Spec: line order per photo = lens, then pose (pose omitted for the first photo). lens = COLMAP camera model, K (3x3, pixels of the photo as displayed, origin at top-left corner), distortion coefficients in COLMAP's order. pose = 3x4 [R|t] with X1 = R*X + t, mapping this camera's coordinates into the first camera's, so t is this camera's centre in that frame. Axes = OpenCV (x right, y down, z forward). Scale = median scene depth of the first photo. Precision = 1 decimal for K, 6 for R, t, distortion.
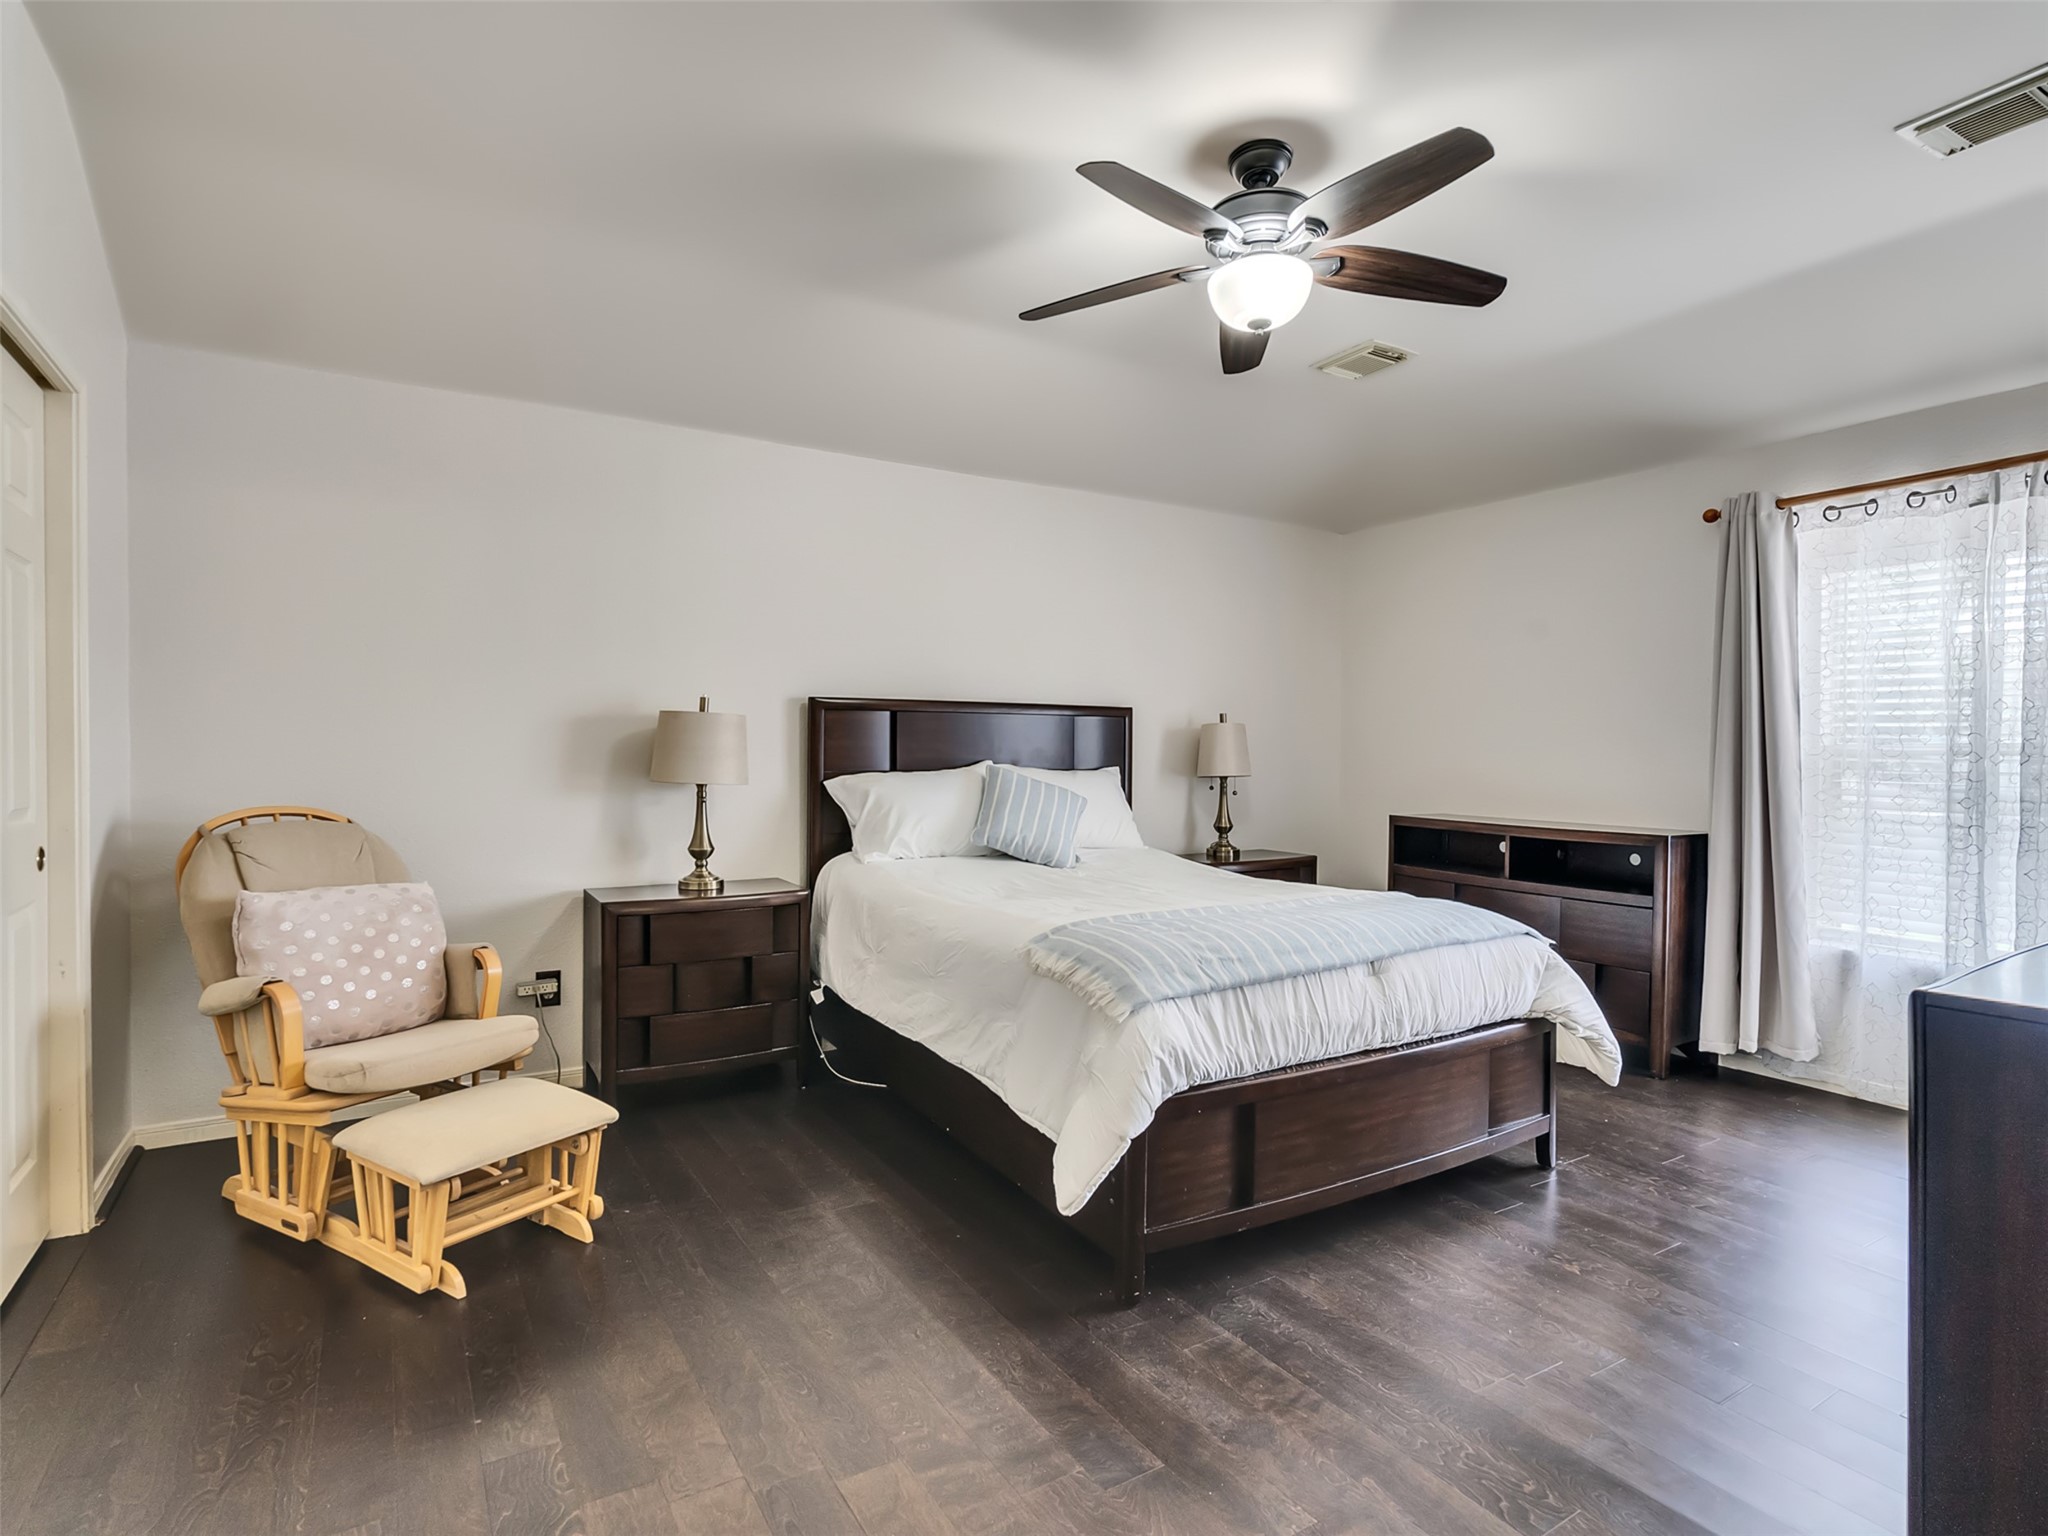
lens RADIAL K [[1047.6, 0, 1013.8], [0, 1047.6, 767.1], [0, 0, 1]] dist [-0.006819, 0.003745]
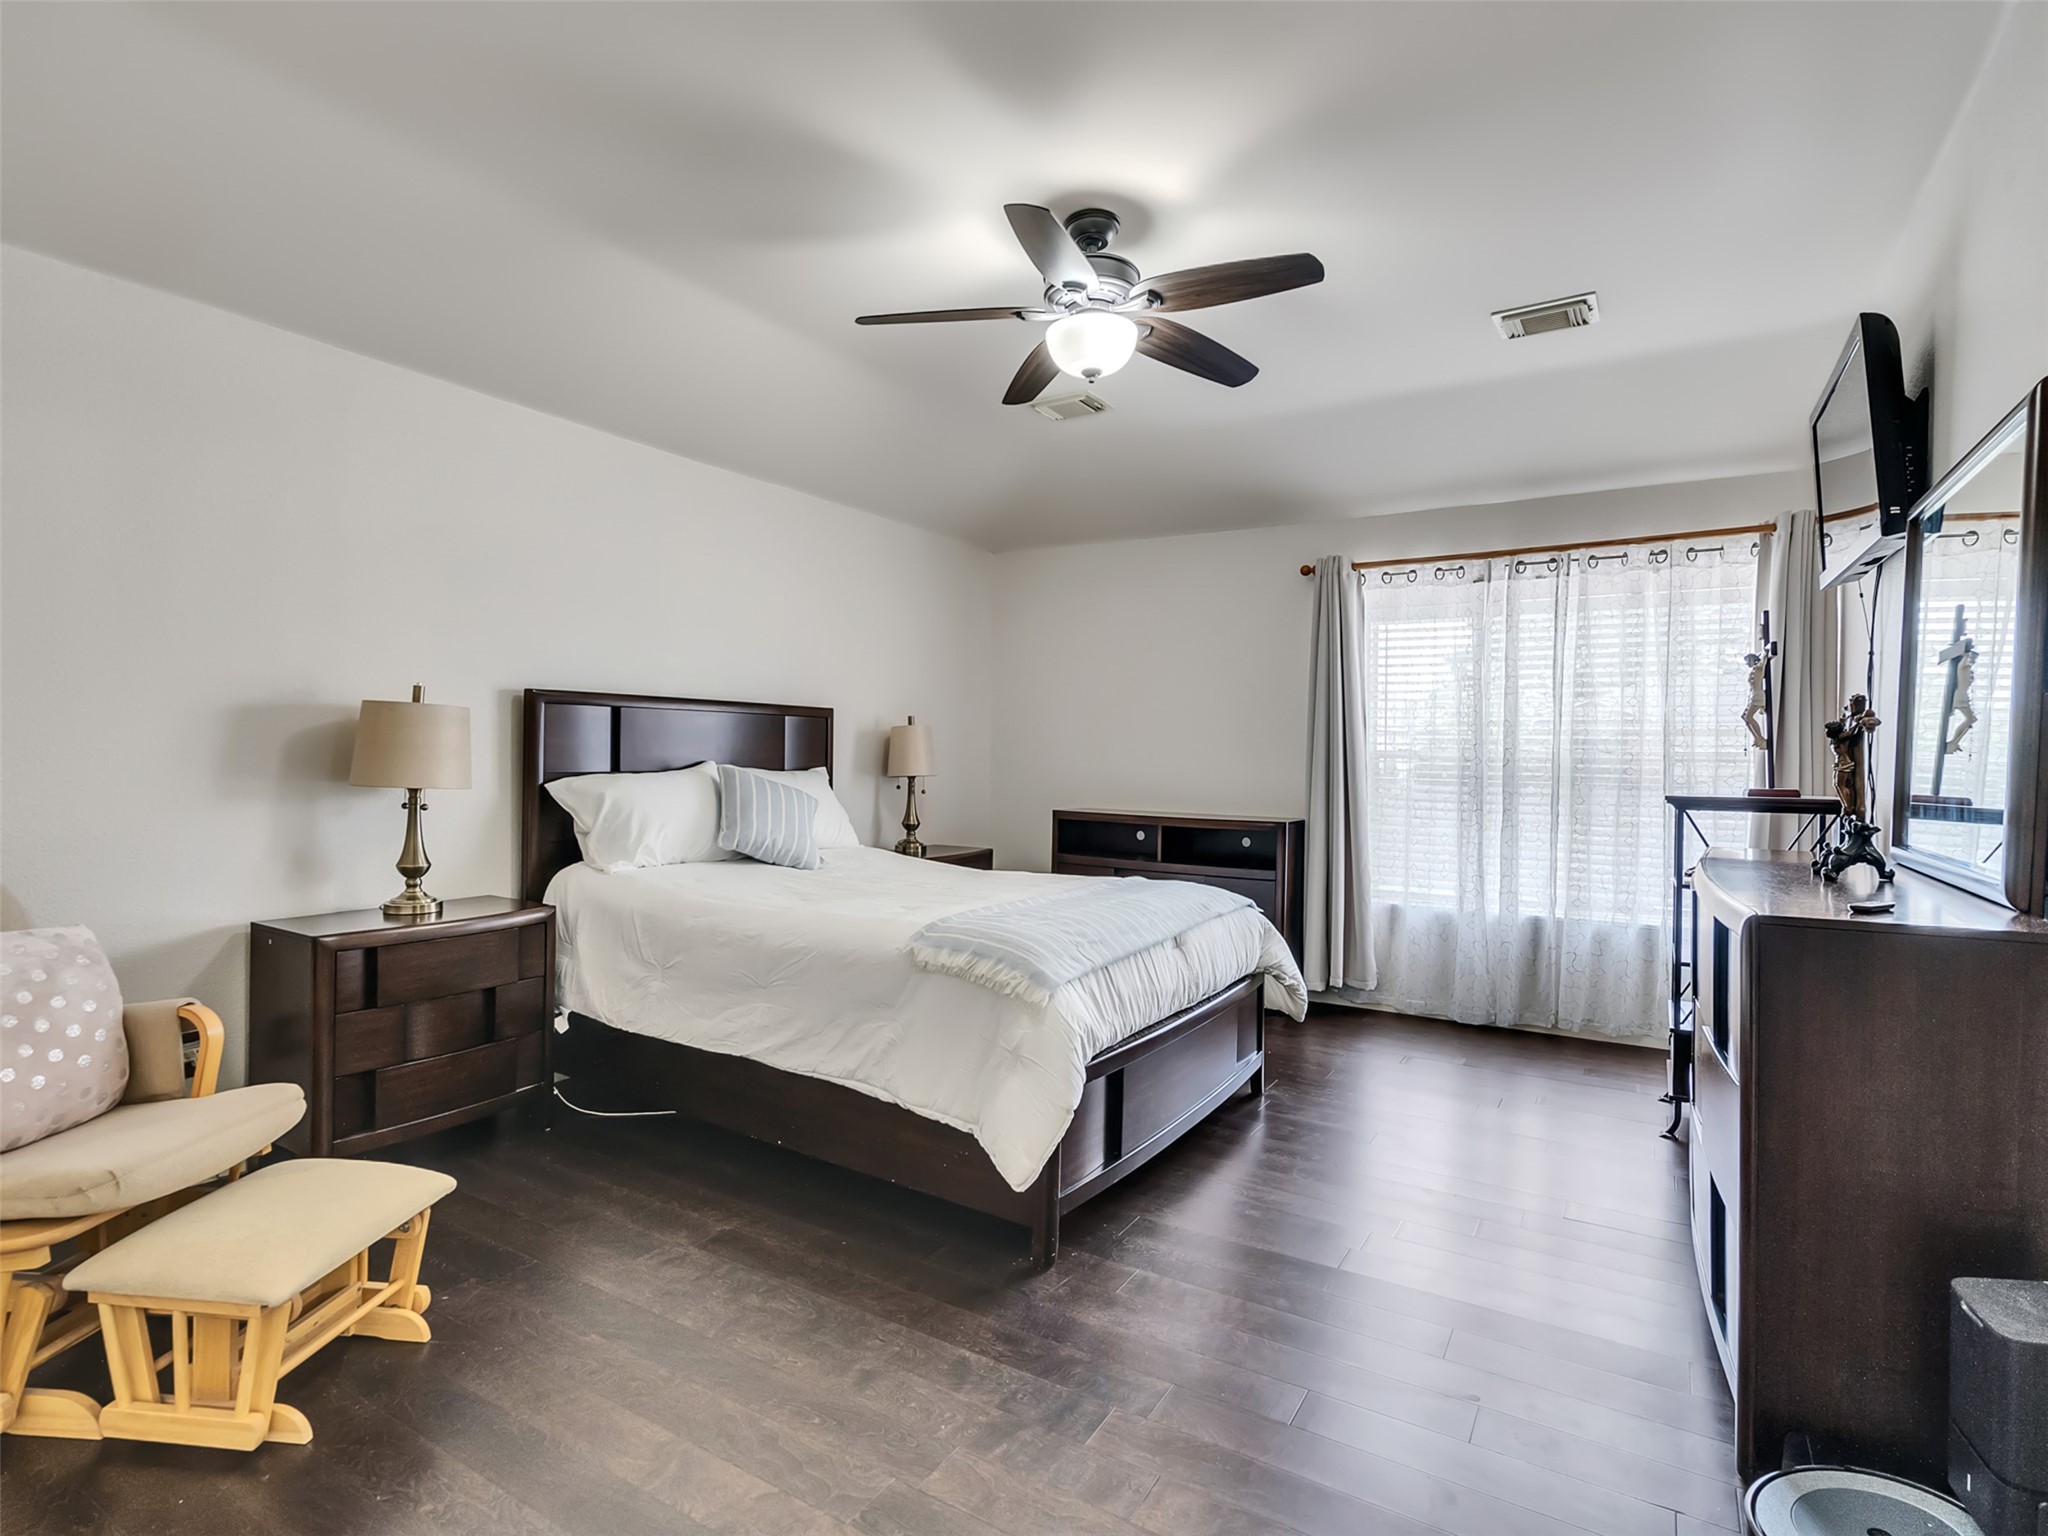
lens RADIAL K [[1047.6, 0, 1002.7], [0, 1047.6, 766.5], [0, 0, 1]] dist [-0.006819, 0.003745]
pose [[0.889371, 0.000605, 0.457186, -0.292897], [-0.001833, 0.999996, 0.002240, -0.004578], [-0.457183, -0.002830, 0.889368, 0.039537]]
